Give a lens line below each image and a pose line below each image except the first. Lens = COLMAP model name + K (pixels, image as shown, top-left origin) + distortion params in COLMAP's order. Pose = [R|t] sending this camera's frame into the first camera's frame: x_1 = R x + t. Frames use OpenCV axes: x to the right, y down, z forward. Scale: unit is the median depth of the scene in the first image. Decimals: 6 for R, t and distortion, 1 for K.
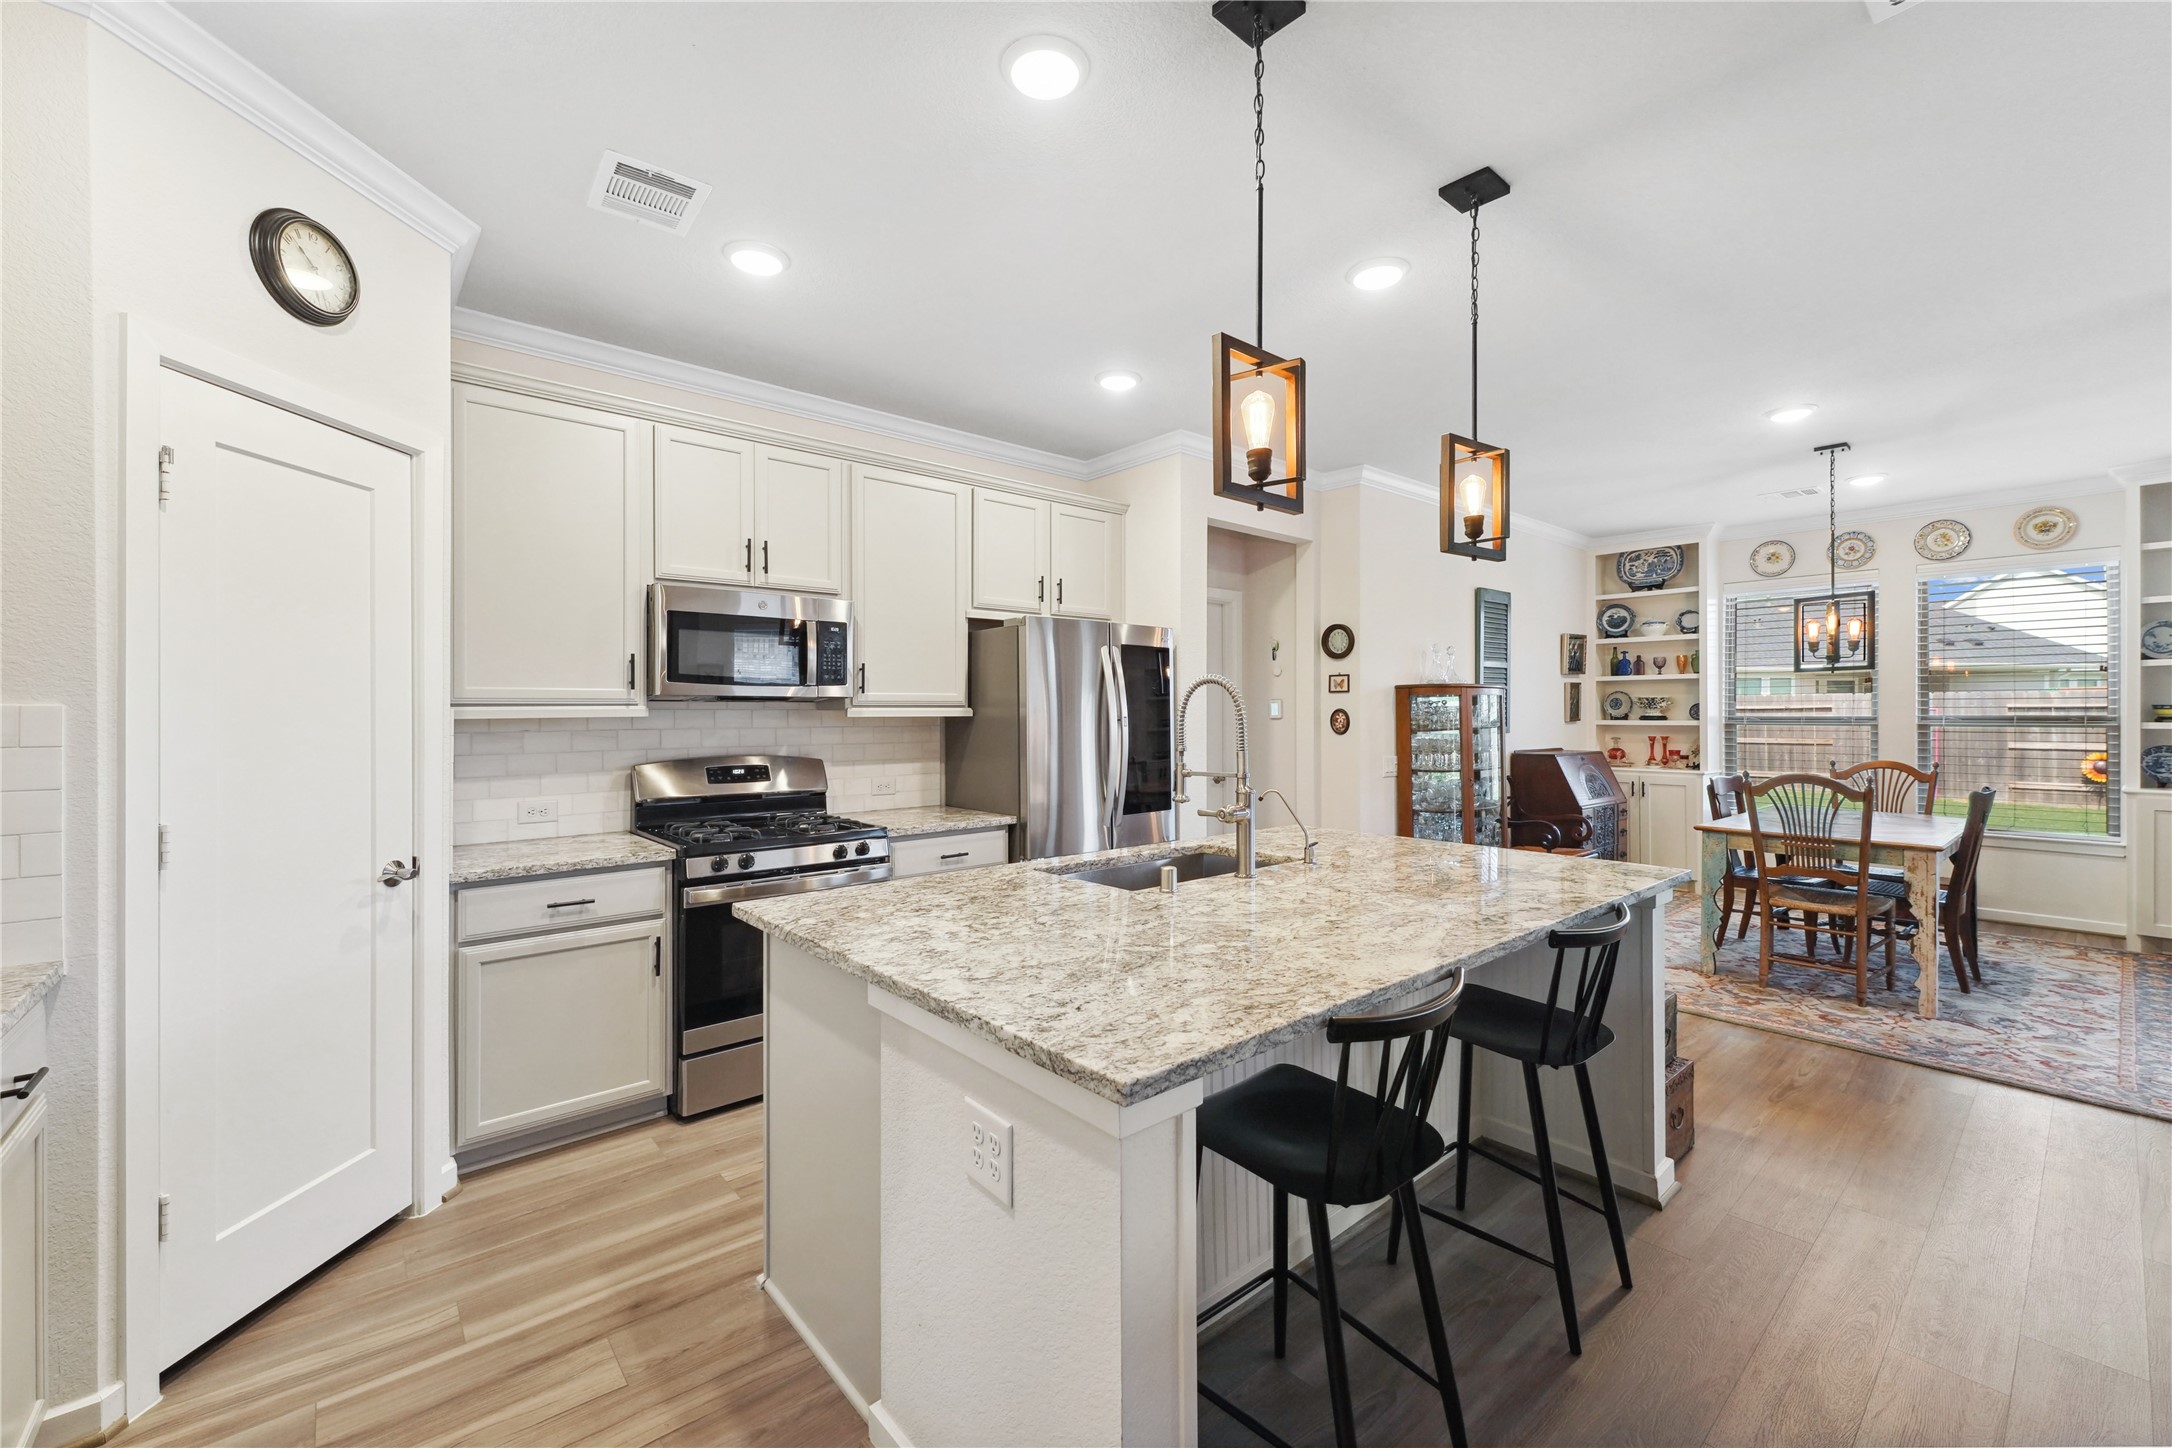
lens RADIAL K [[880.1, 0, 1087.9], [0, 880.1, 719.1], [0, 0, 1]] dist [0.016758, -0.004094]
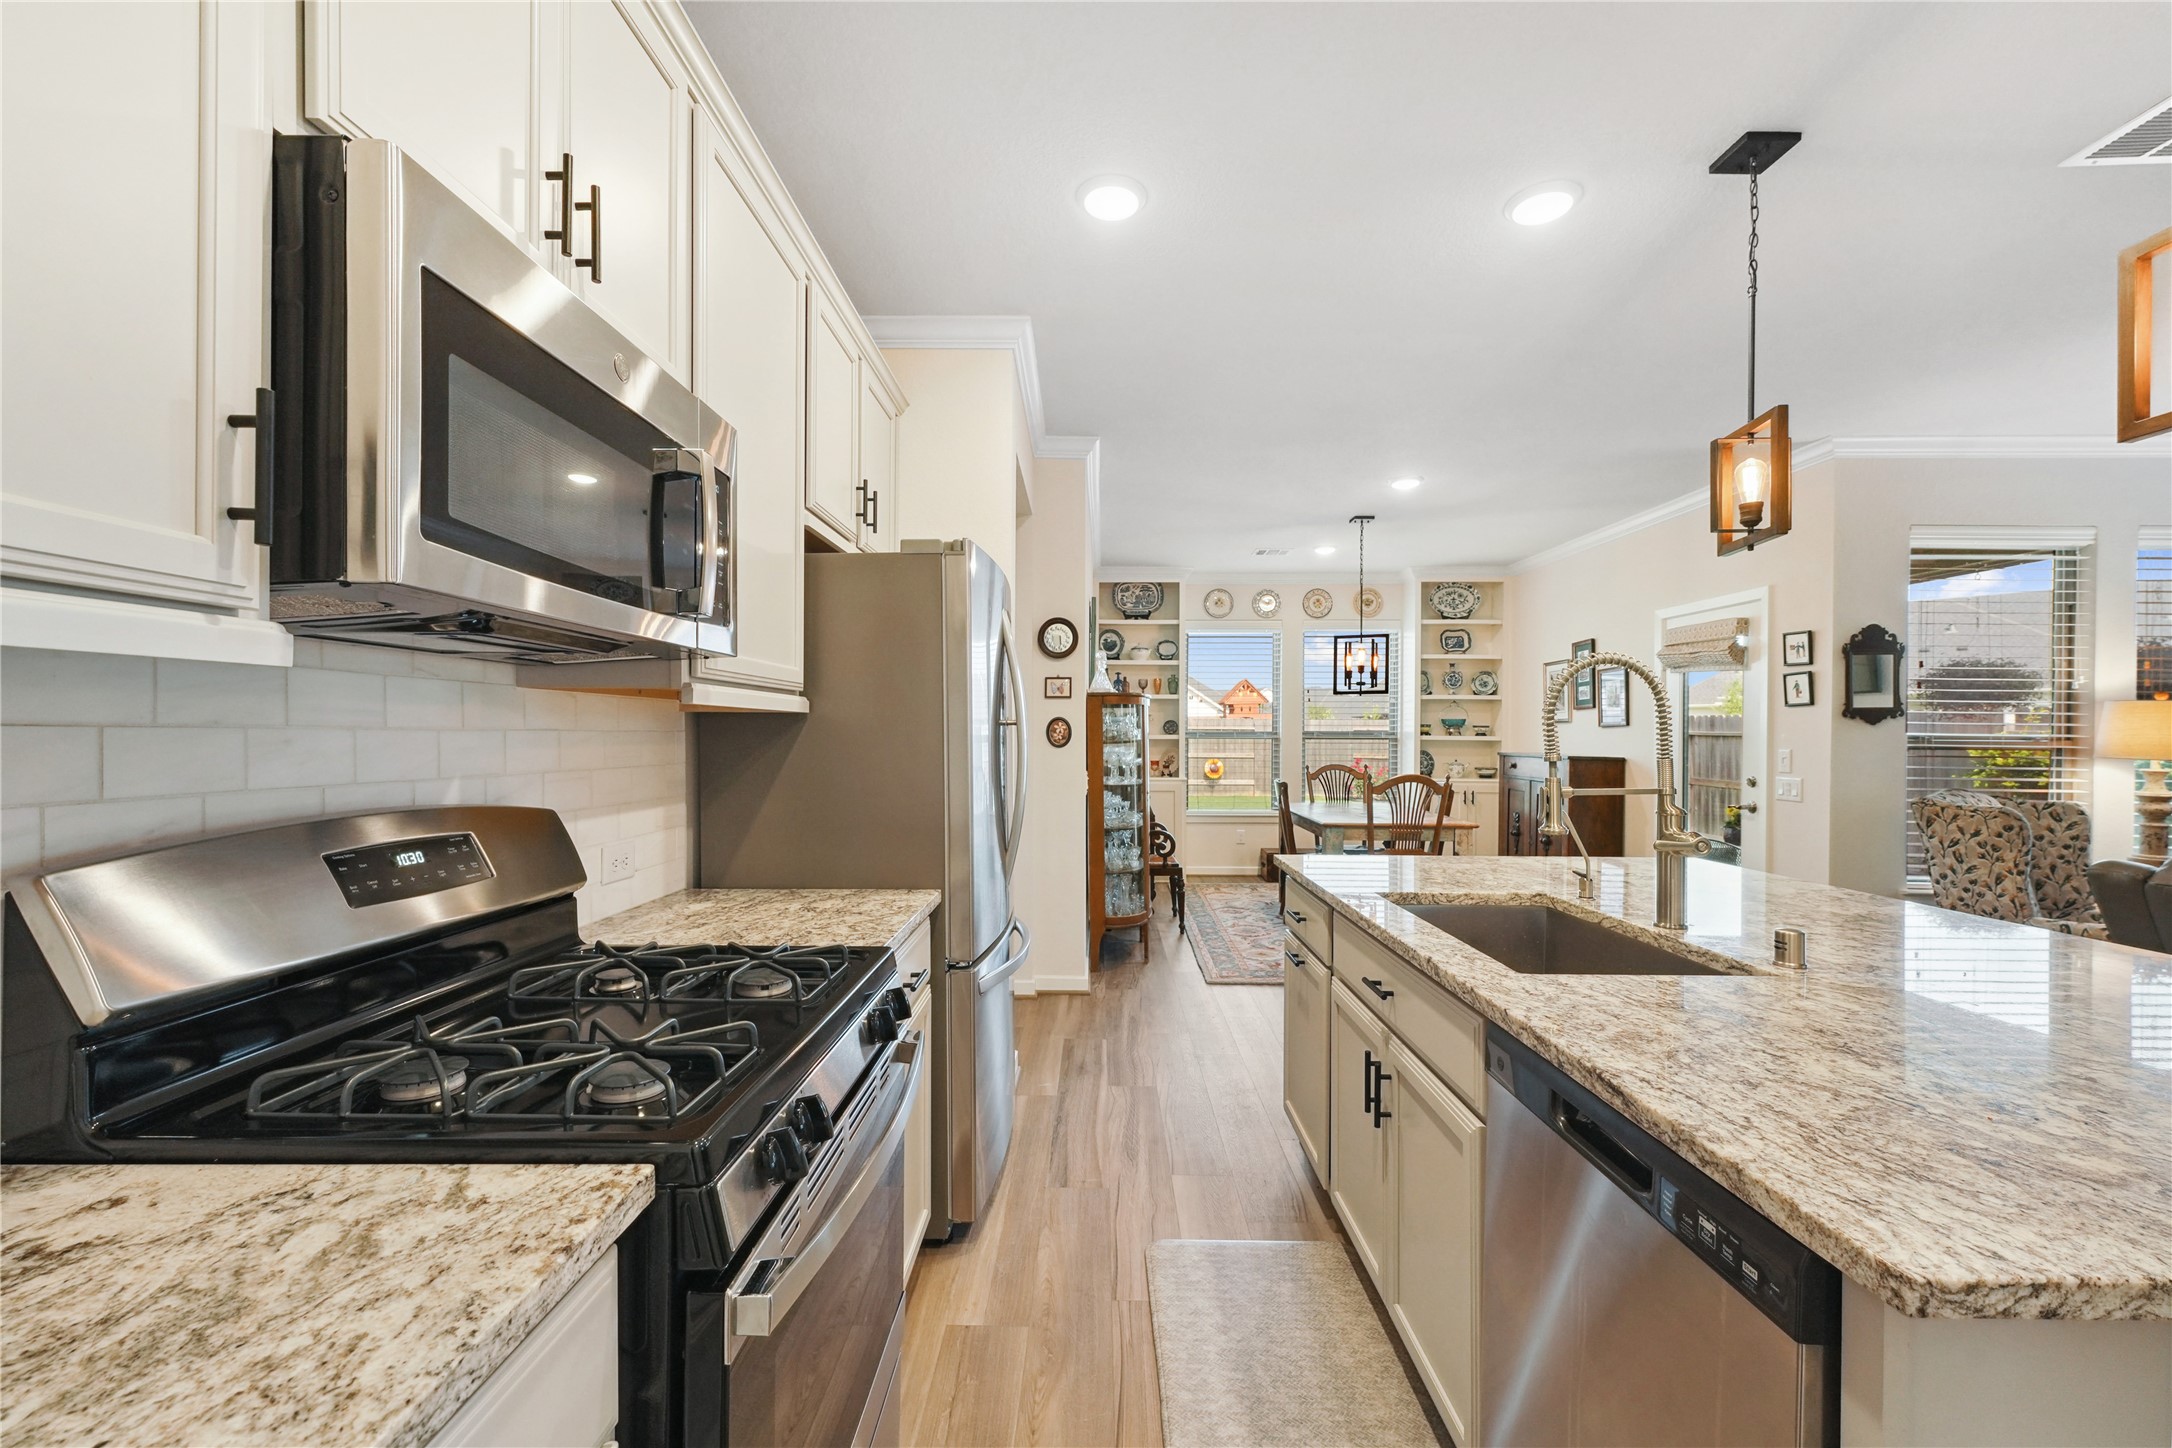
lens RADIAL K [[880.1, 0, 1098.0], [0, 880.1, 744.8], [0, 0, 1]] dist [0.016758, -0.004094]
pose [[0.655303, -0.003952, 0.755356, -0.466342], [-0.000742, 0.999982, 0.005875, 0.014438], [-0.755366, -0.004411, 0.655289, 0.578505]]
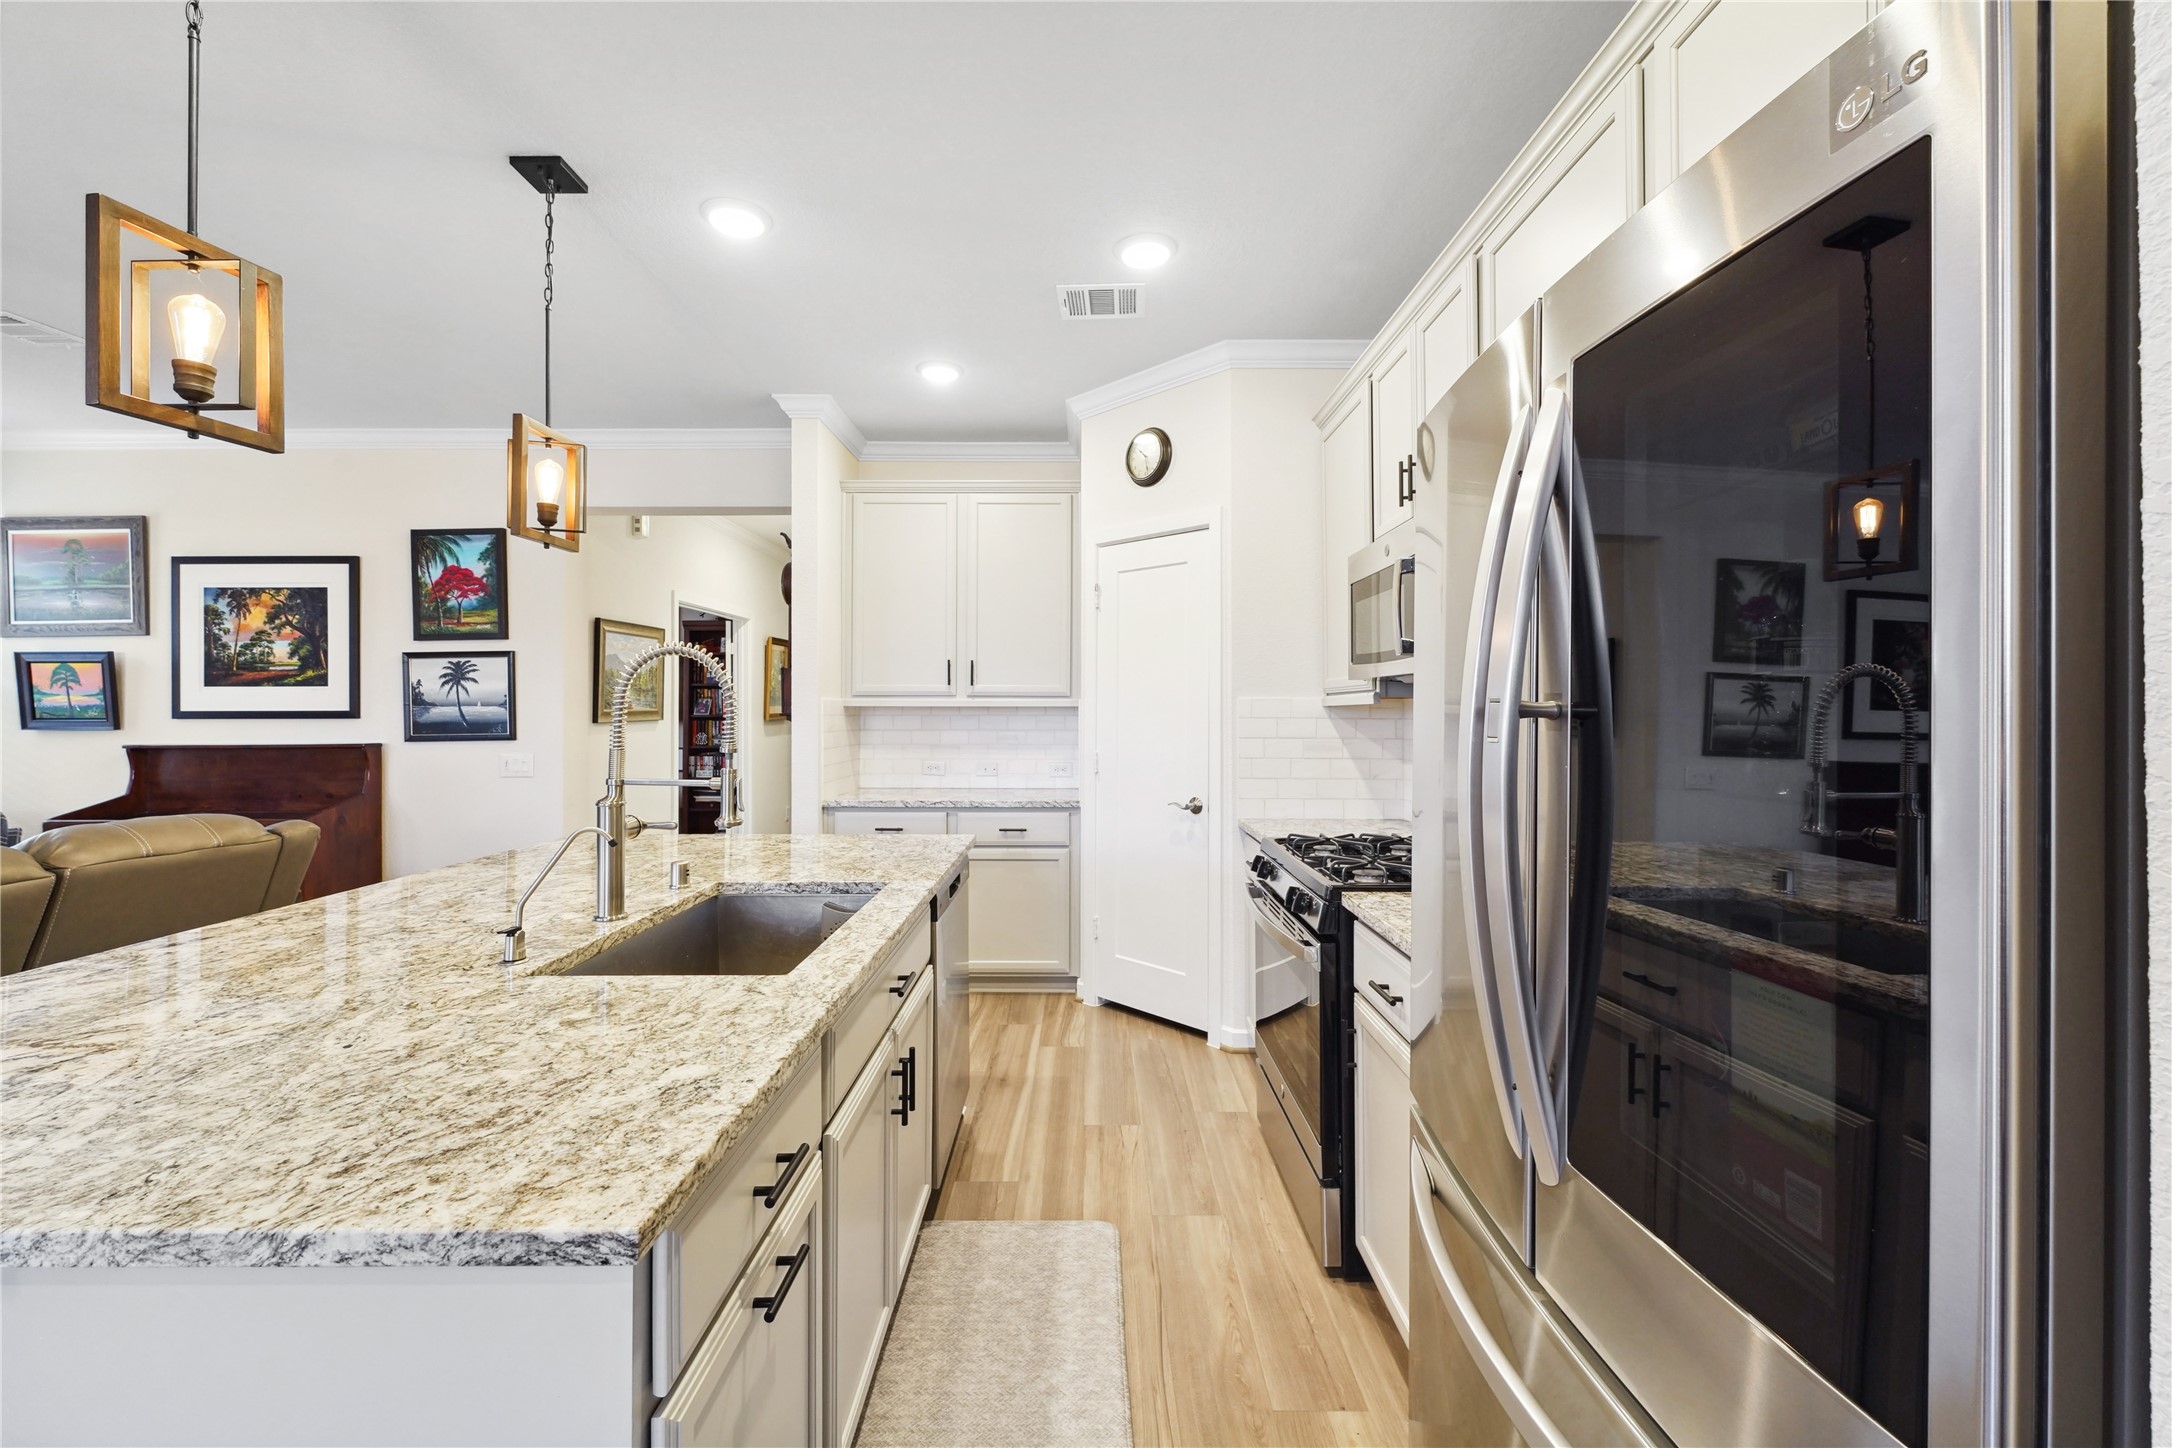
lens RADIAL K [[880.1, 0, 1084.6], [0, 880.1, 697.4], [0, 0, 1]] dist [0.016758, -0.004094]
pose [[-0.654463, -0.007796, -0.756054, 0.314191], [-0.005111, 0.999970, -0.005887, -0.002637], [0.756077, 0.000011, -0.654483, 1.179412]]
